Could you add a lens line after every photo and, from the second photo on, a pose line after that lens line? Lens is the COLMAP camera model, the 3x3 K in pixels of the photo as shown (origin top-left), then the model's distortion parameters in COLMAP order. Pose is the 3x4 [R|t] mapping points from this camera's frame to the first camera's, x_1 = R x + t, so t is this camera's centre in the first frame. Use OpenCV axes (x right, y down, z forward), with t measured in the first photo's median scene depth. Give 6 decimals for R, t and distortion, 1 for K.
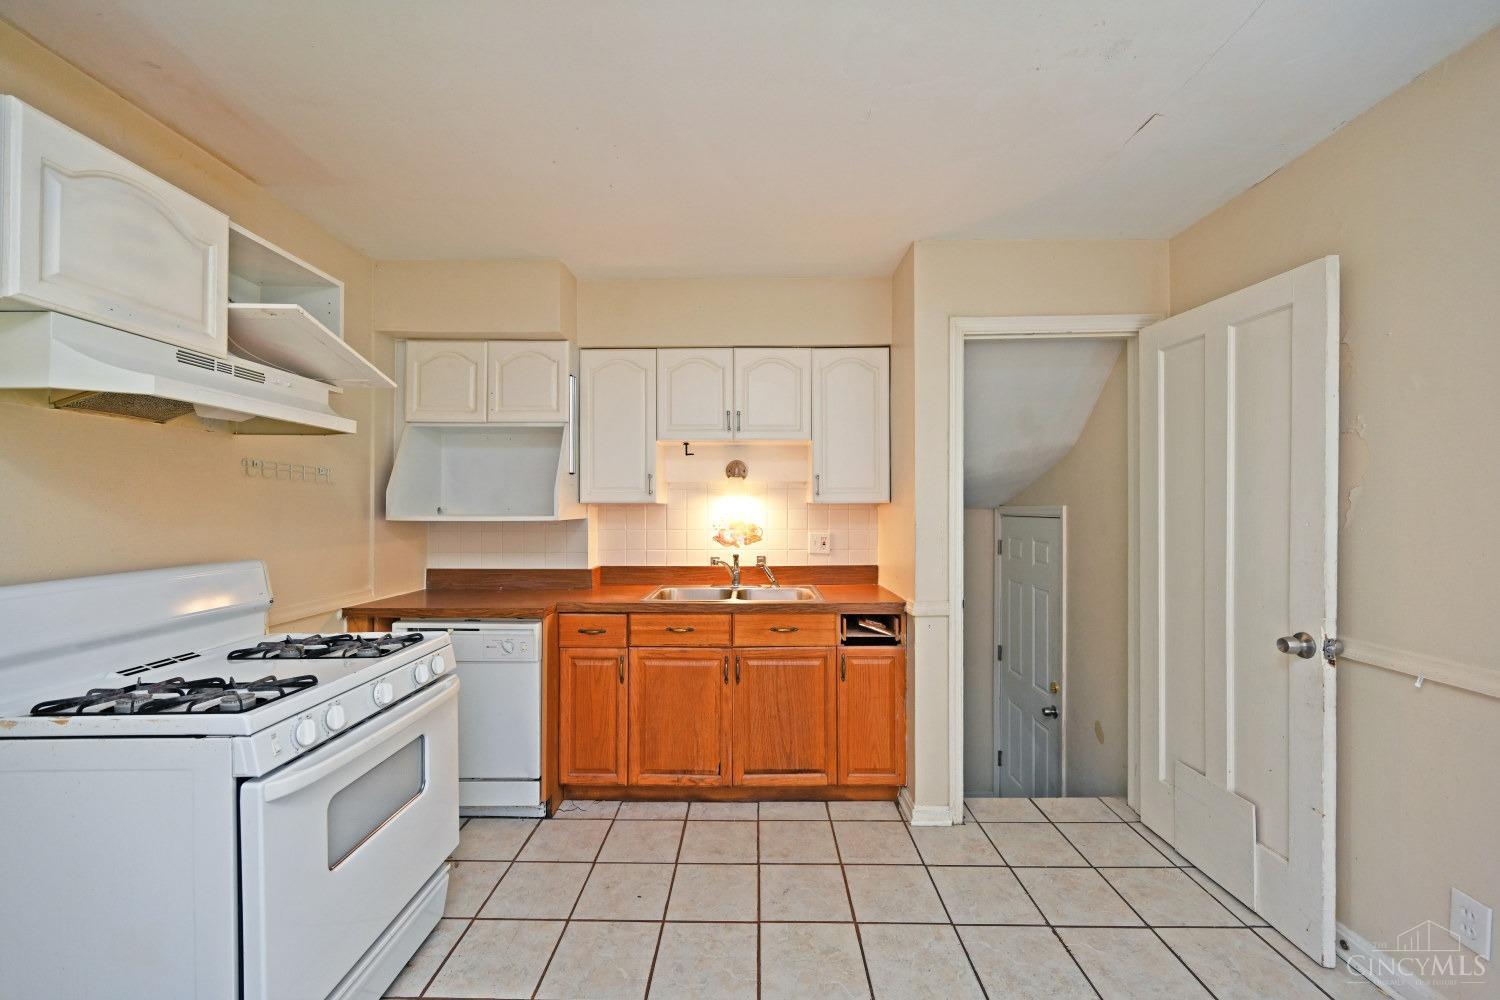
lens RADIAL K [[587.8, 0, 747.6], [0, 587.8, 508.1], [0, 0, 1]] dist [0.000060, -0.002308]
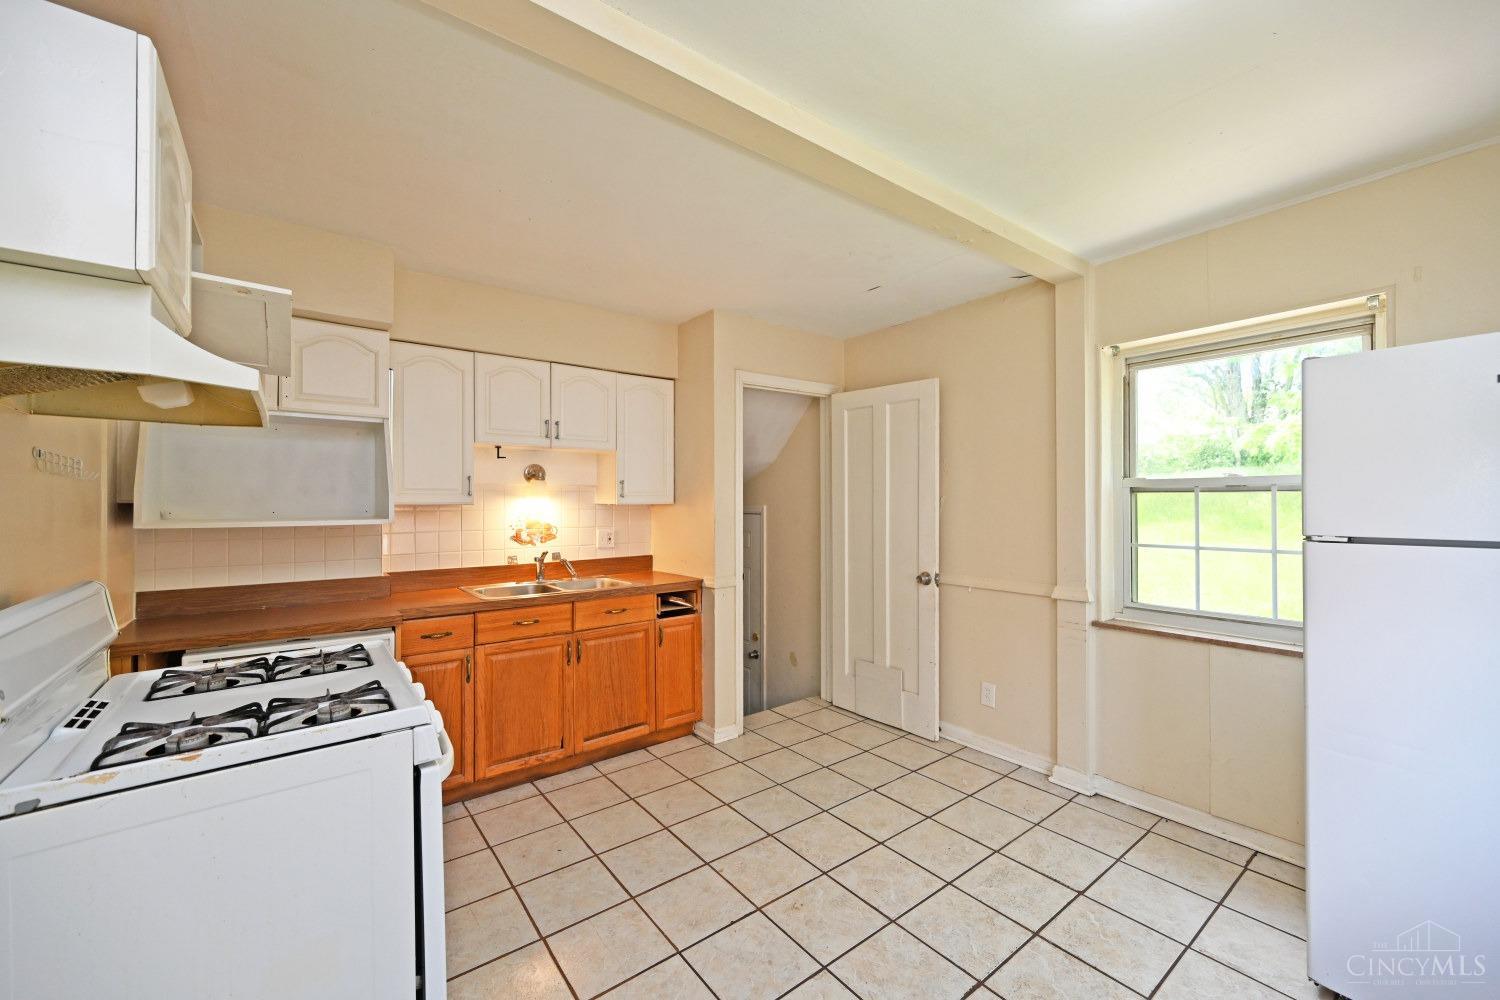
lens RADIAL K [[587.8, 0, 747.6], [0, 587.8, 508.1], [0, 0, 1]] dist [0.000060, -0.002308]
pose [[0.783060, -0.006633, 0.621911, -0.464432], [0.005391, 0.999978, 0.003878, -0.004374], [-0.621923, 0.000316, 0.783079, -0.093381]]
